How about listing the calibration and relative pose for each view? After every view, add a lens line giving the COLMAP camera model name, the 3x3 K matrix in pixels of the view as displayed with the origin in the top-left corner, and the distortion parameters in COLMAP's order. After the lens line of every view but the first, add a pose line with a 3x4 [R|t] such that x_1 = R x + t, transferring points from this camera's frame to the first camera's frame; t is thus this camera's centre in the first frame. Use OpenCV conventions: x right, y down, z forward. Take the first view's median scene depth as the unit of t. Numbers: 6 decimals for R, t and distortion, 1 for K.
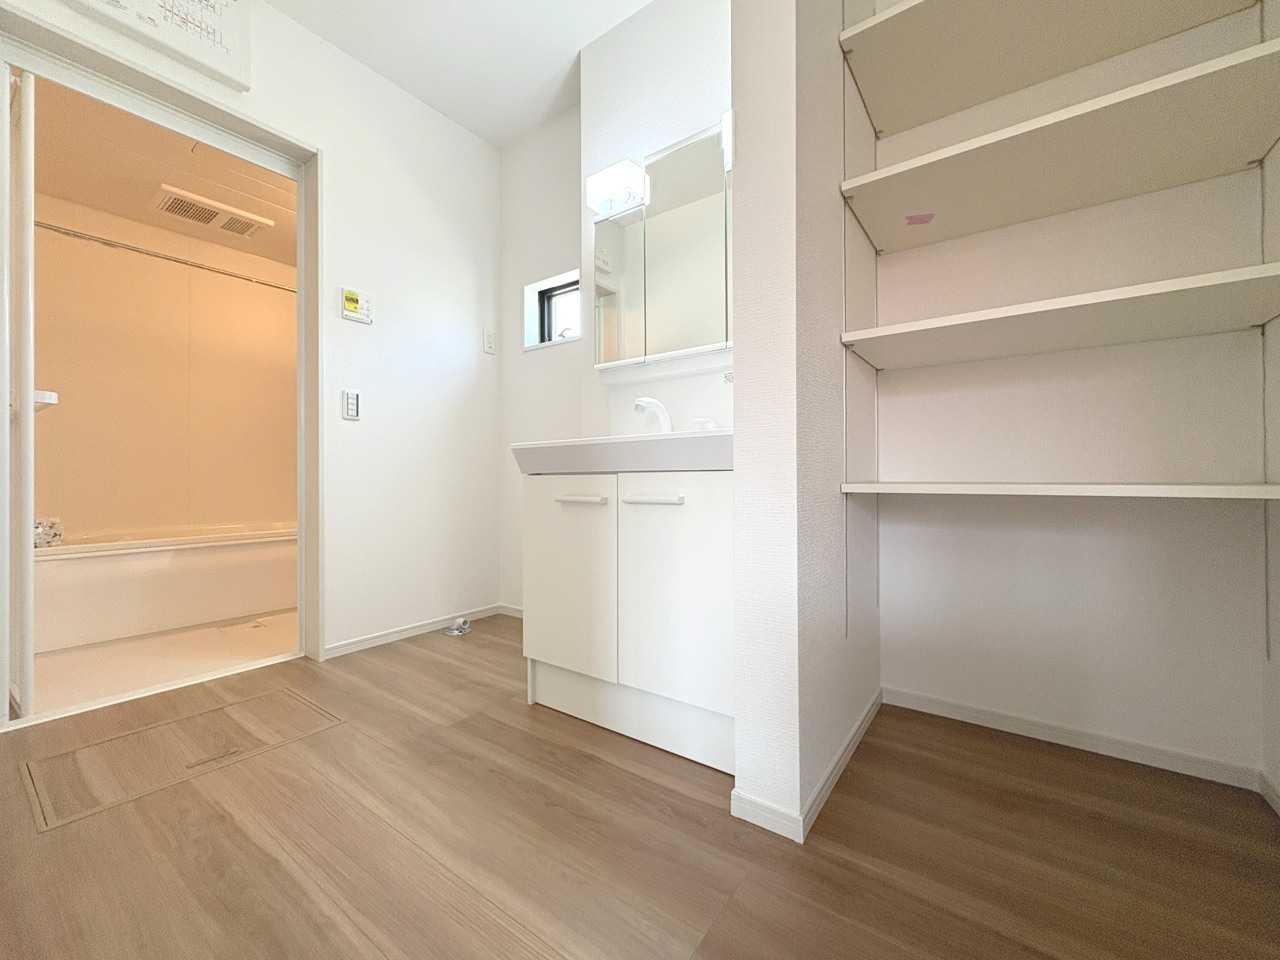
lens RADIAL K [[511.7, 0, 640.4], [0, 511.7, 480.4], [0, 0, 1]] dist [0.006639, -0.000507]
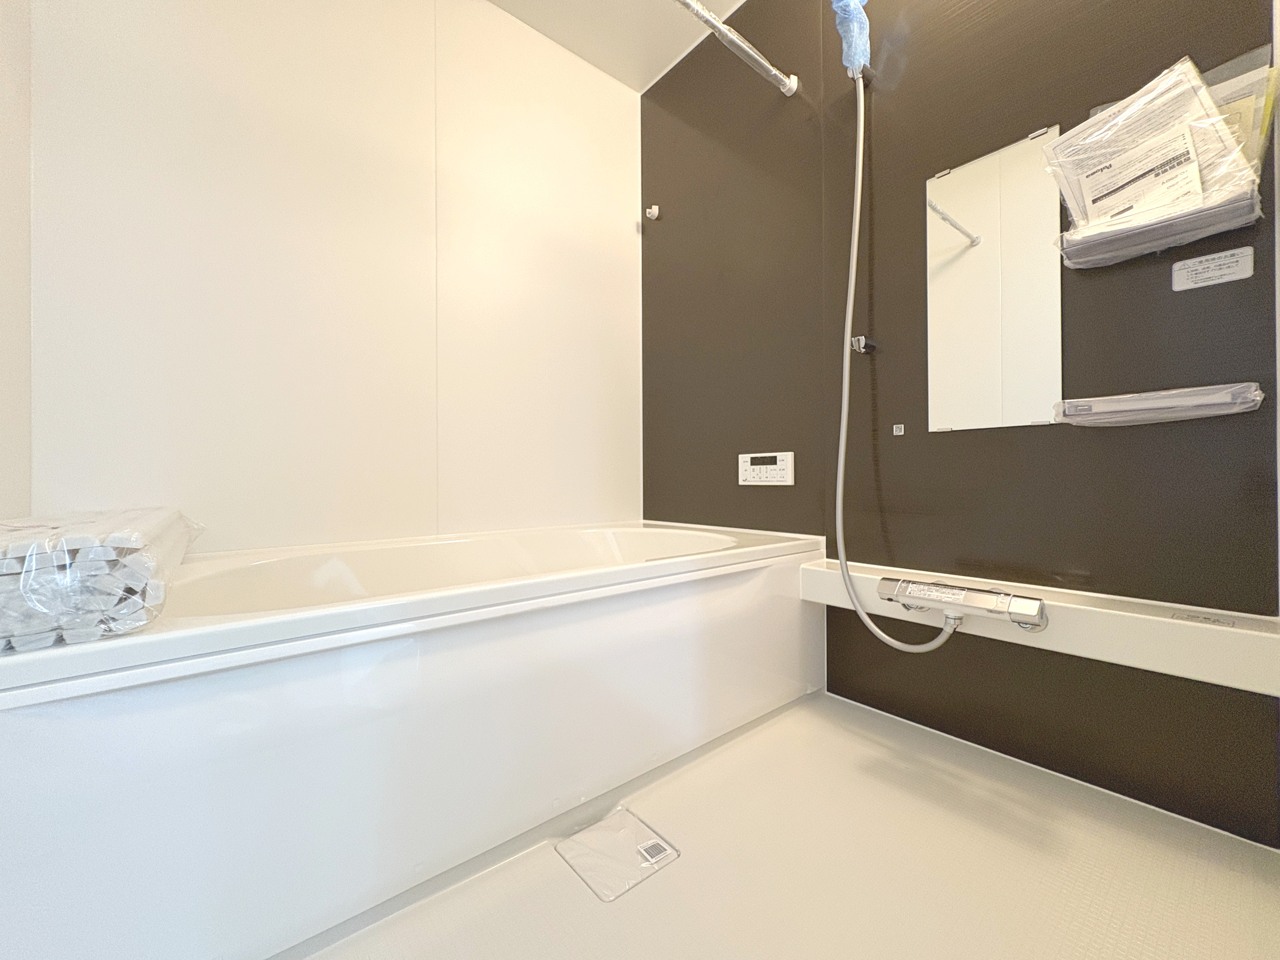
lens RADIAL K [[511.7, 0, 640.0], [0, 511.7, 477.4], [0, 0, 1]] dist [0.006639, -0.000507]
pose [[0.968305, 0.001262, -0.249768, -0.819336], [-0.000484, 0.999995, 0.003178, 0.046479], [0.249771, -0.002957, 0.968301, 0.814043]]
